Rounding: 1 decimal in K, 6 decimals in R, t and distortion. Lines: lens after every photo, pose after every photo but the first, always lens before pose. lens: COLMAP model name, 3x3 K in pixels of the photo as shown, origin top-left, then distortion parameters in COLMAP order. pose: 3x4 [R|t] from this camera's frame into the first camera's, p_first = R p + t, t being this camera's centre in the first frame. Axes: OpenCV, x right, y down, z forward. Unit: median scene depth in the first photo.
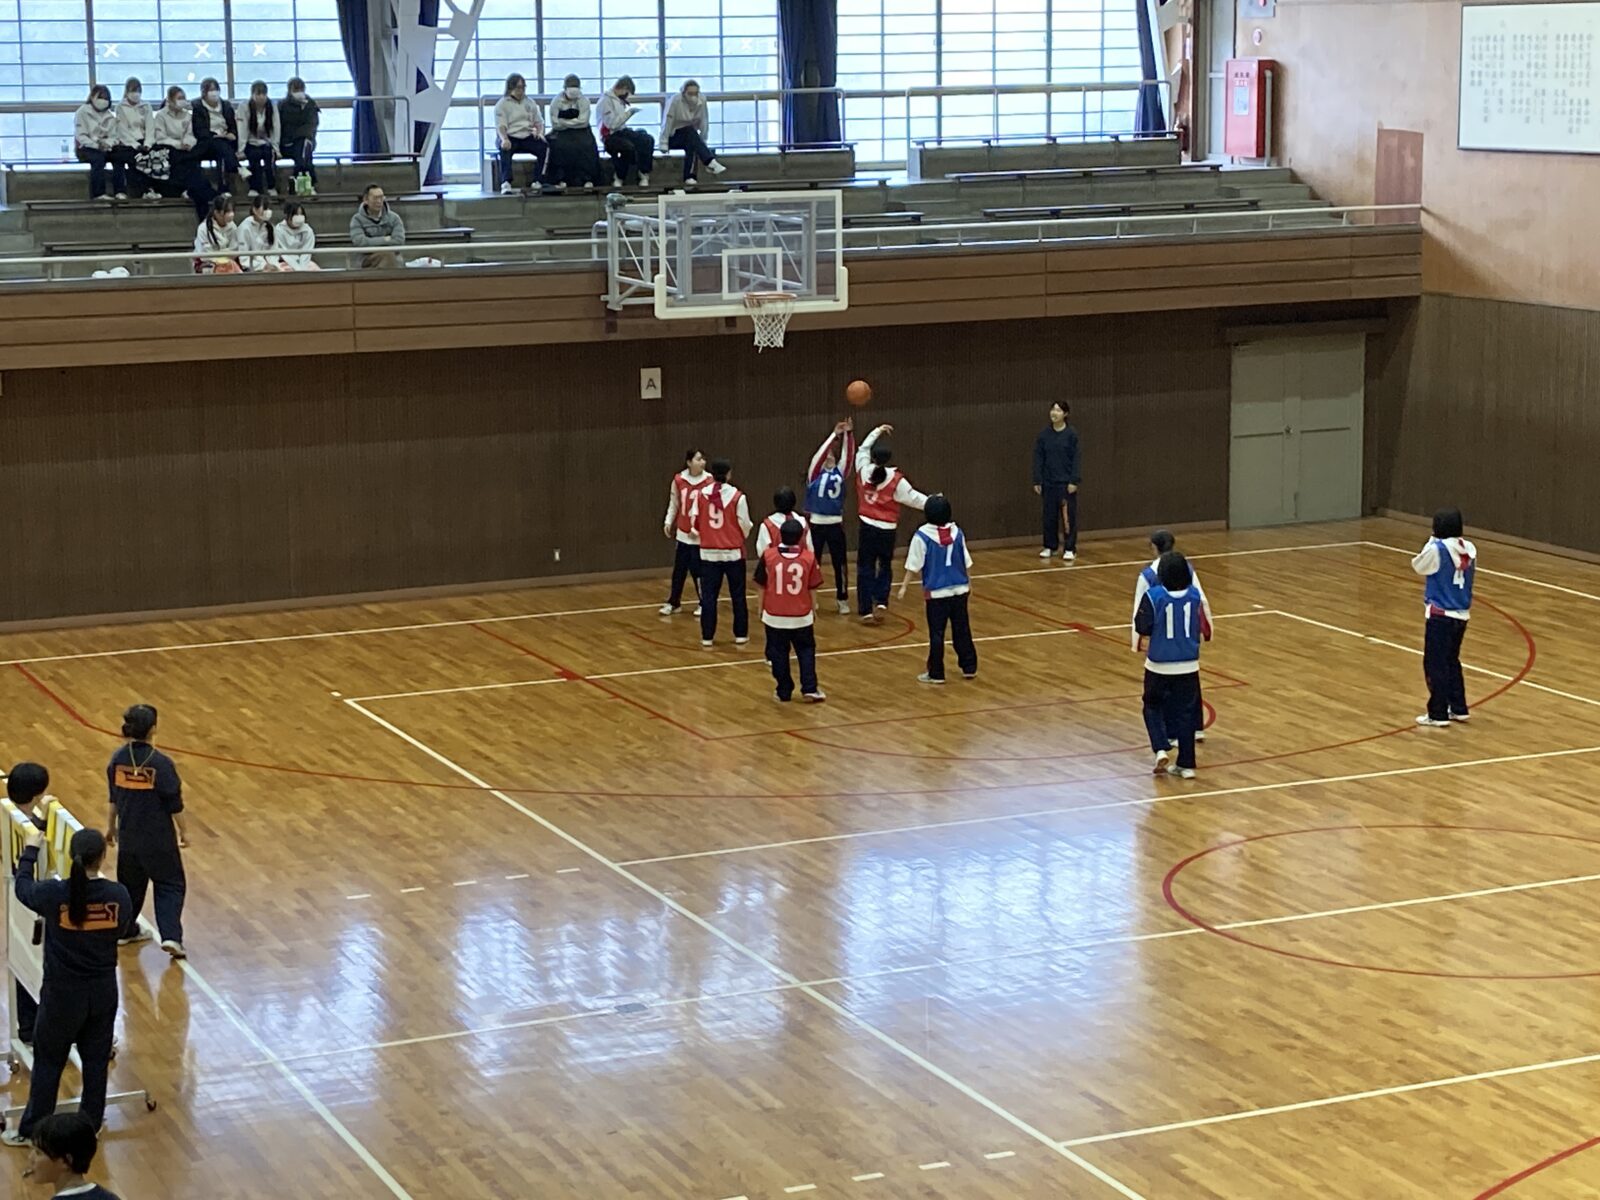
lens RADIAL K [[3316.9, 0, 800.0], [0, 3316.9, 600.0], [0, 0, 1]] dist [0.253529, -1.259288]
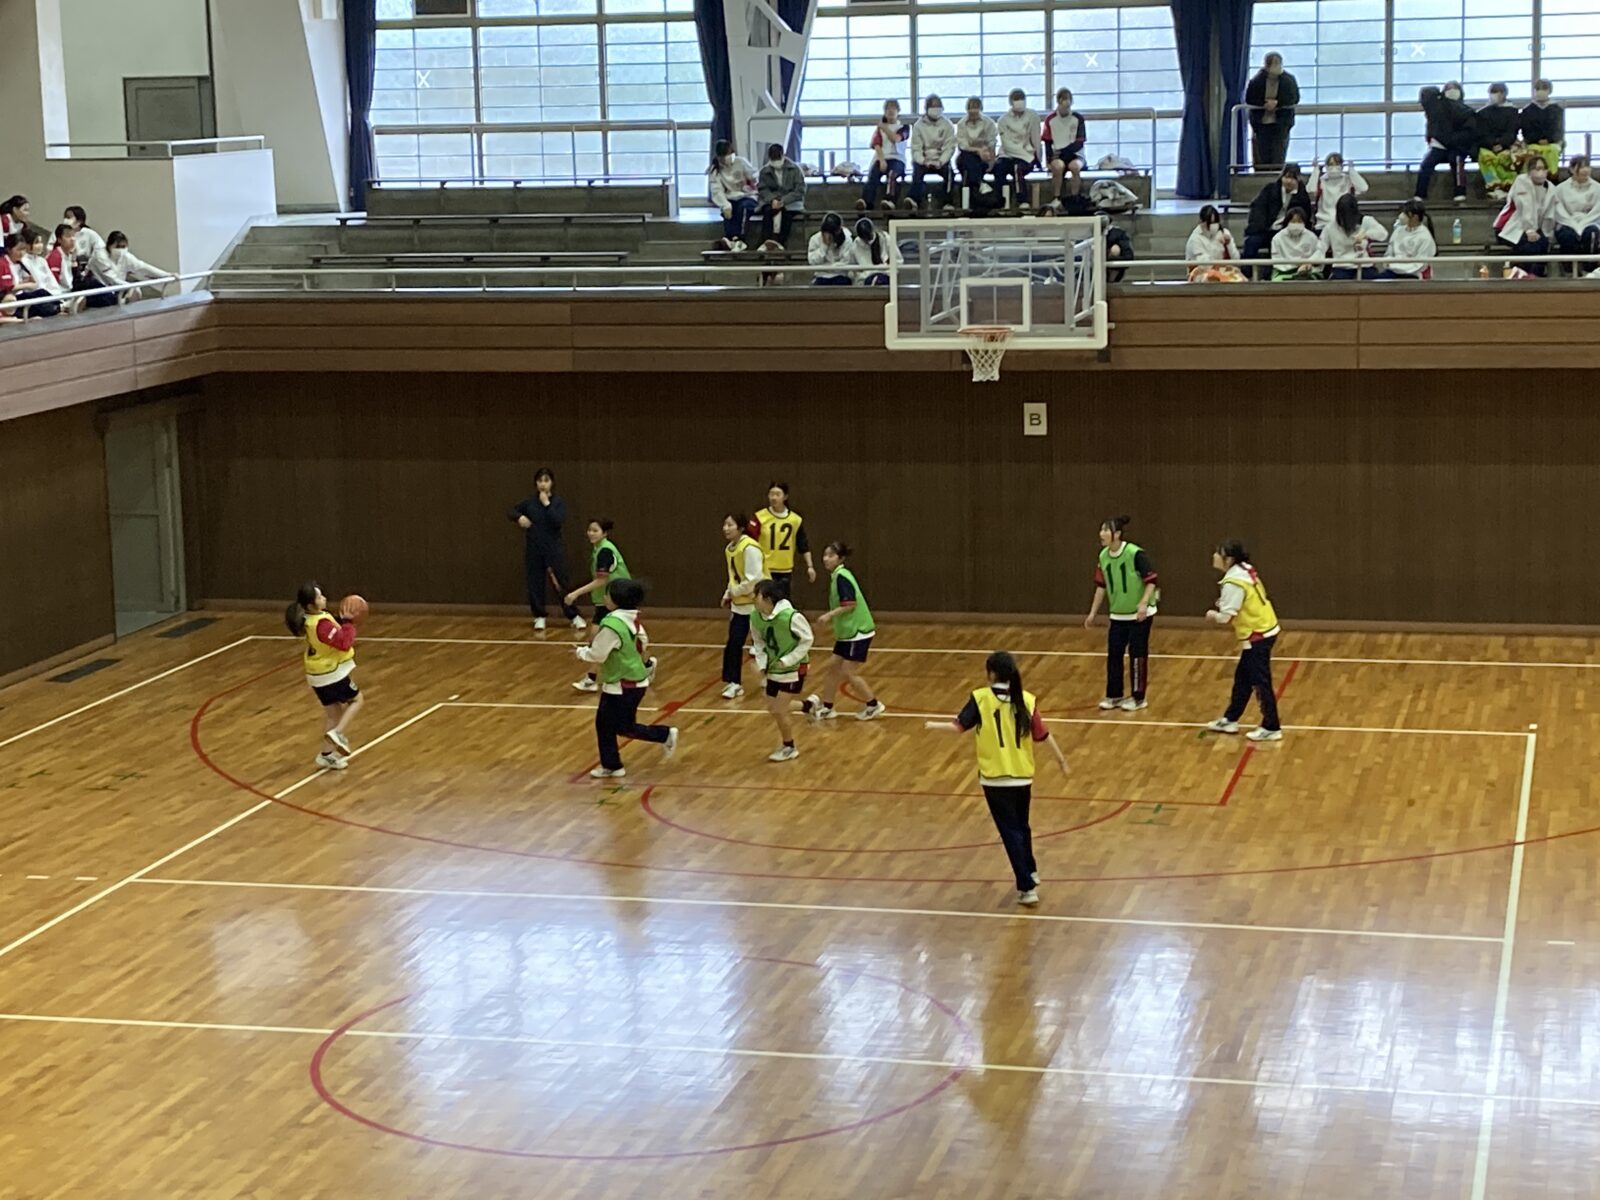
lens RADIAL K [[3316.9, 0, 800.0], [0, 3316.9, 600.0], [0, 0, 1]] dist [0.253529, -1.259288]
pose [[0.774004, 0.095514, -0.625935, 0.544005], [-0.090960, 0.995076, 0.039366, -0.048775], [0.626613, 0.026466, 0.778881, 0.242173]]
